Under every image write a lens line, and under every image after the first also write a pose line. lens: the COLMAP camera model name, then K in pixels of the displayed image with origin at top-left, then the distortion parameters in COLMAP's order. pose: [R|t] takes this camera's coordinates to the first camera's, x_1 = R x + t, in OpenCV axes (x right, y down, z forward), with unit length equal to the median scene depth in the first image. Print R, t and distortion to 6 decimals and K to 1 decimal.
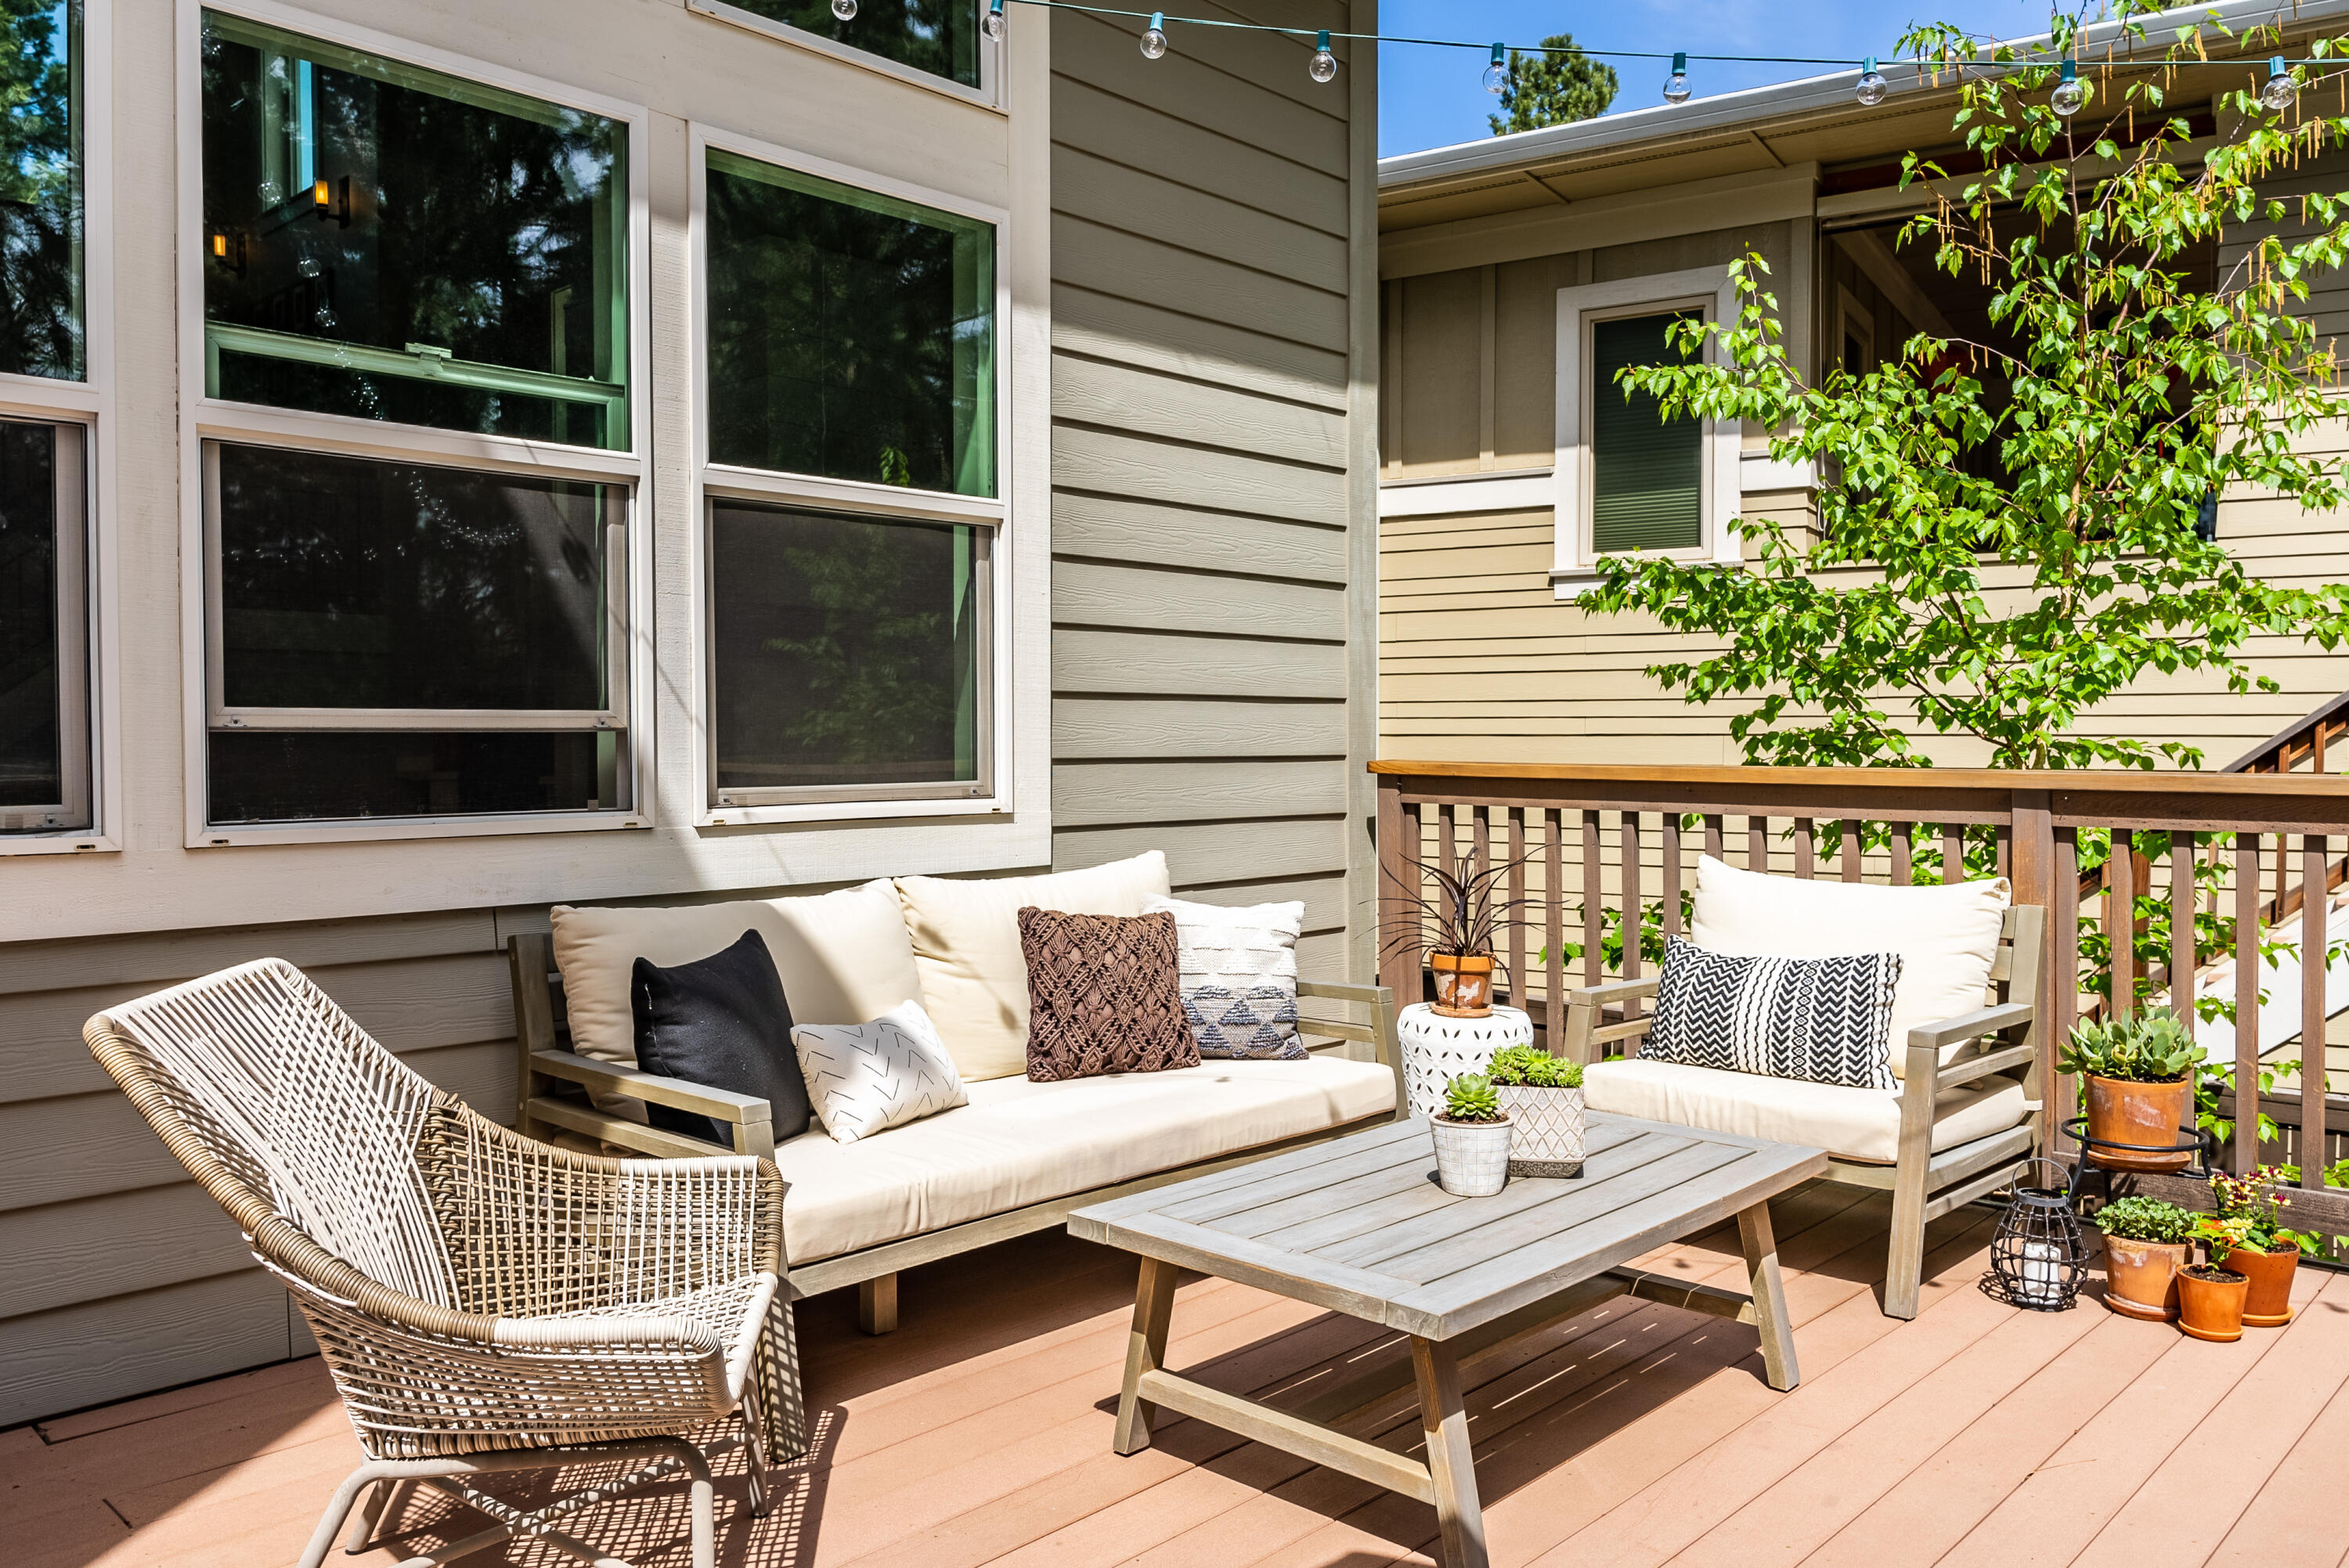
lens RADIAL K [[1741.2, 0, 1174.5], [0, 1741.2, 784.0], [0, 0, 1]] dist [0.013058, -0.005267]
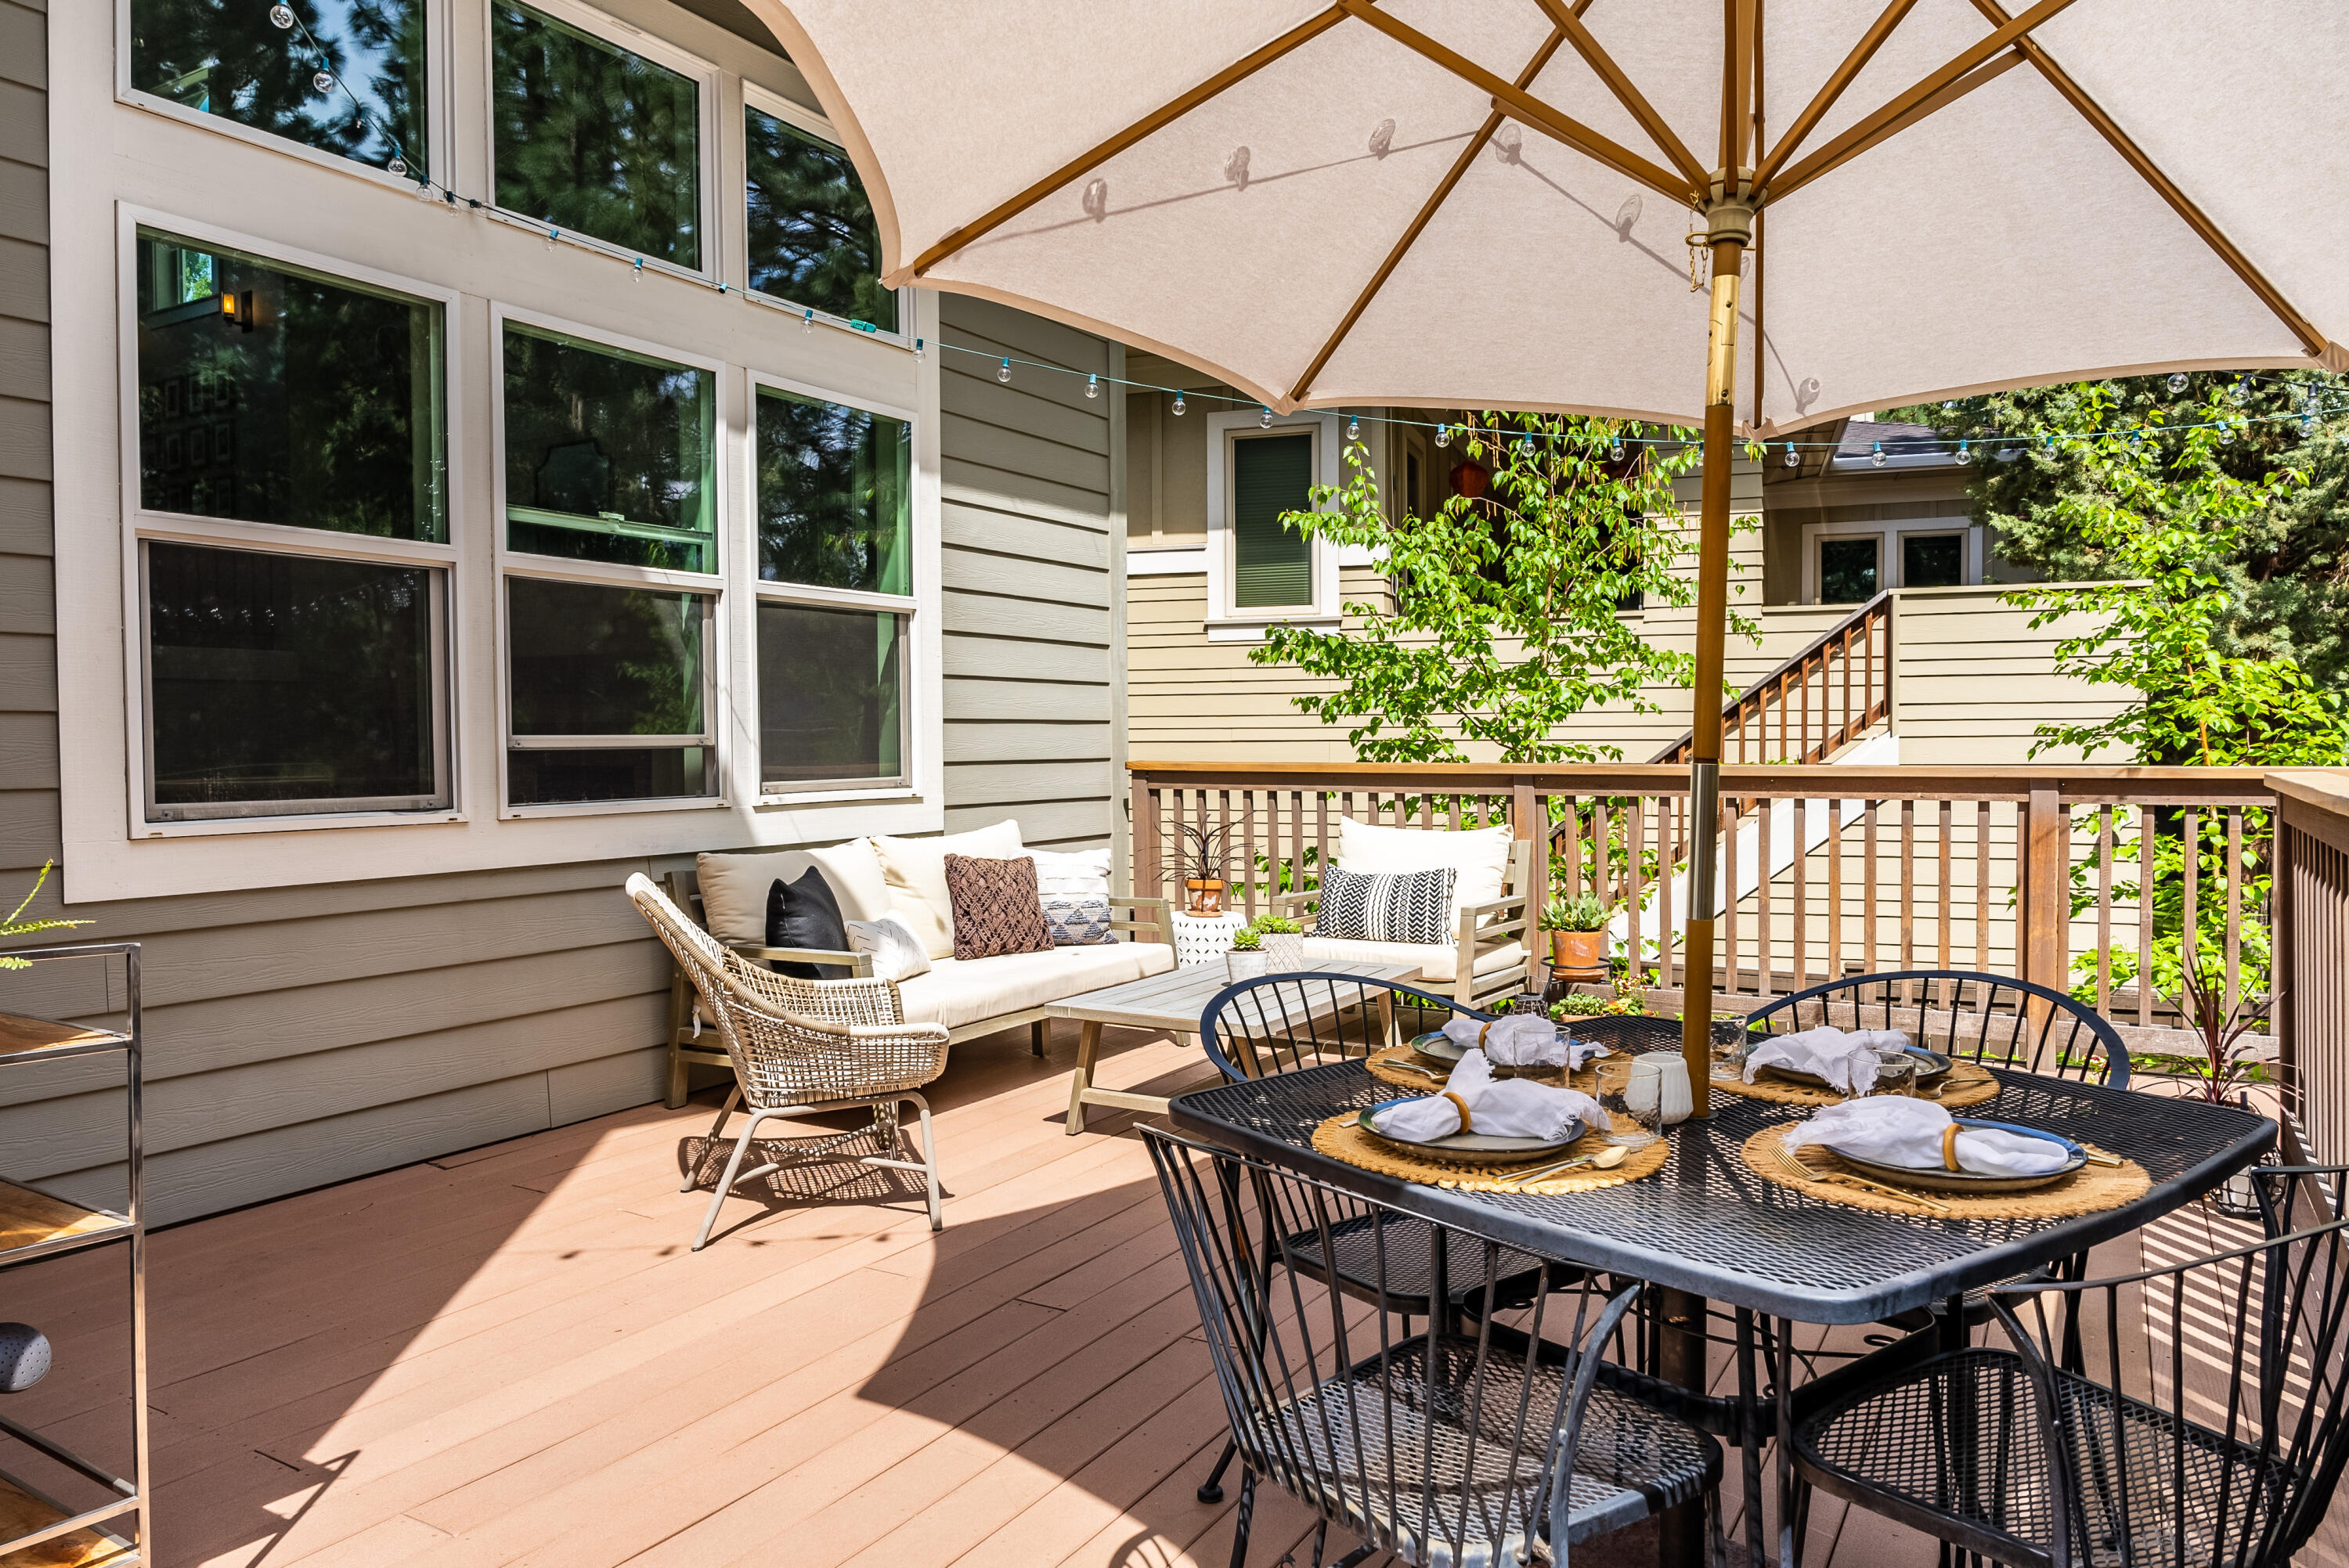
lens RADIAL K [[1582.8, 0, 1175.2], [0, 1582.8, 768.1], [0, 0, 1]] dist [-0.003530, -0.001061]
pose [[0.973999, -0.010405, 0.226313, -0.190499], [0.012451, 0.999893, -0.007617, 0.004461], [-0.226210, 0.010237, 0.974025, -0.426694]]
